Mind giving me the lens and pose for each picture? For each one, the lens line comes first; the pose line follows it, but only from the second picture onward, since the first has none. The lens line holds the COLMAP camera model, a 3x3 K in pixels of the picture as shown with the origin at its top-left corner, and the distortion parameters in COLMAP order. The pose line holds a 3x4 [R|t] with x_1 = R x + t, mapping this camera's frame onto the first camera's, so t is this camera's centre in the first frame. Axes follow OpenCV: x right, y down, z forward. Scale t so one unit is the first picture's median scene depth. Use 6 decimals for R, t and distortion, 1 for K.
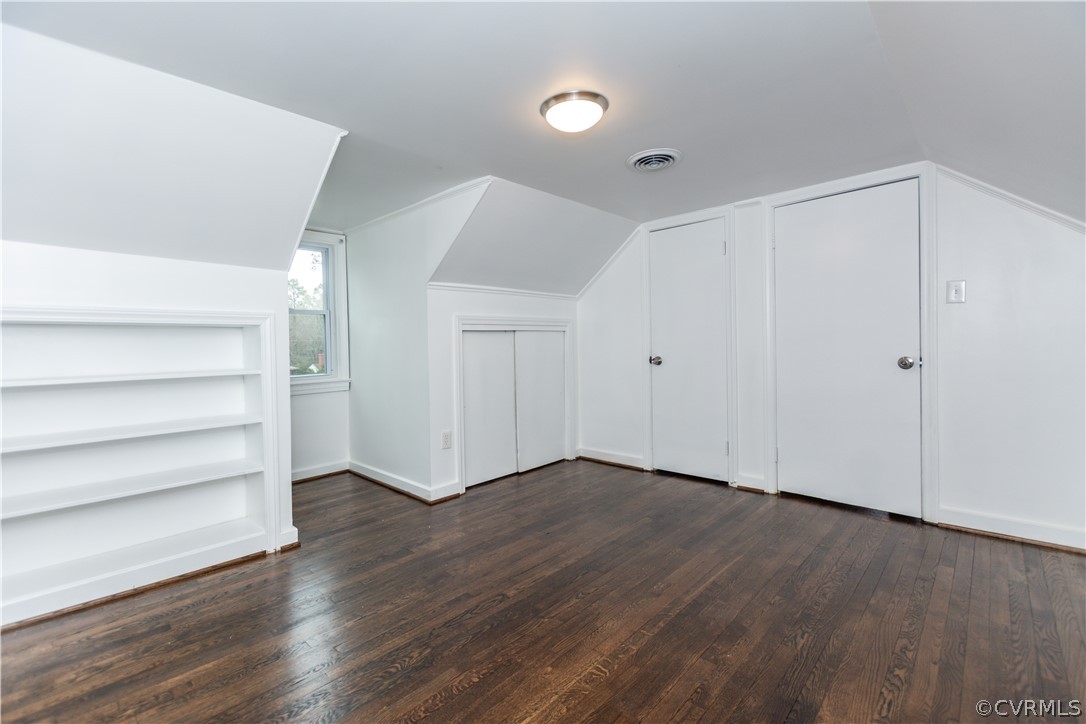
lens RADIAL K [[493.1, 0, 525.5], [0, 493.1, 346.6], [0, 0, 1]] dist [-0.000008, -0.001508]
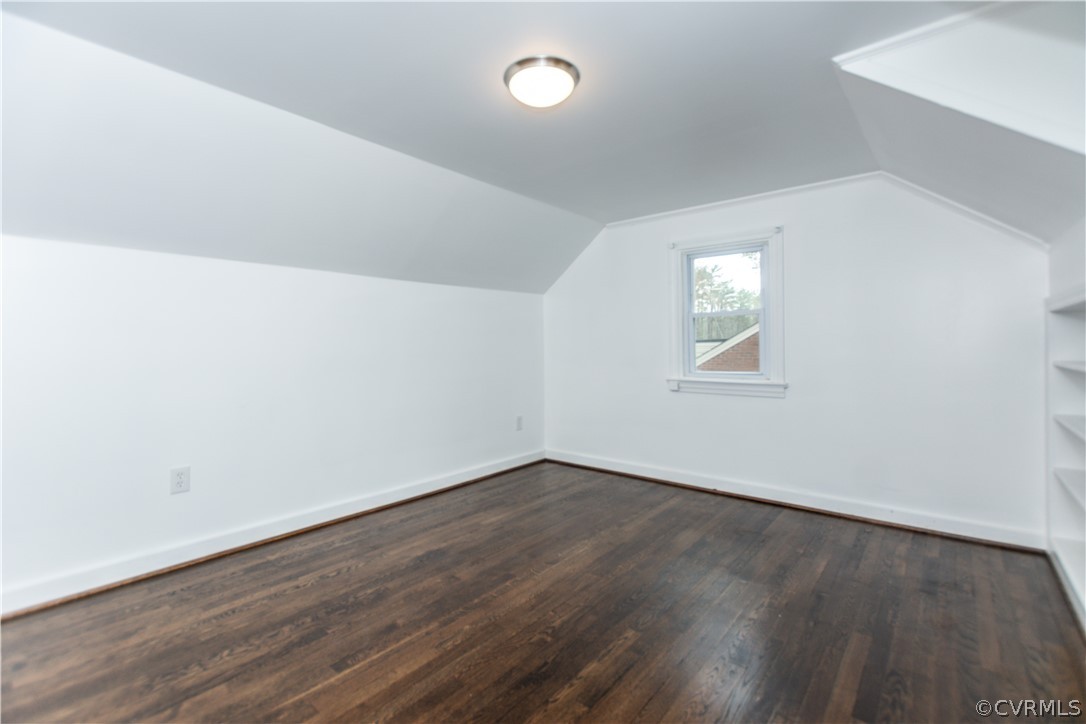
lens RADIAL K [[493.1, 0, 525.5], [0, 493.1, 346.6], [0, 0, 1]] dist [-0.000008, -0.001508]
pose [[-0.998140, 0.029017, -0.053610, 0.202647], [0.028409, 0.999524, 0.012056, -0.010756], [0.053935, 0.010511, -0.998489, 2.033370]]
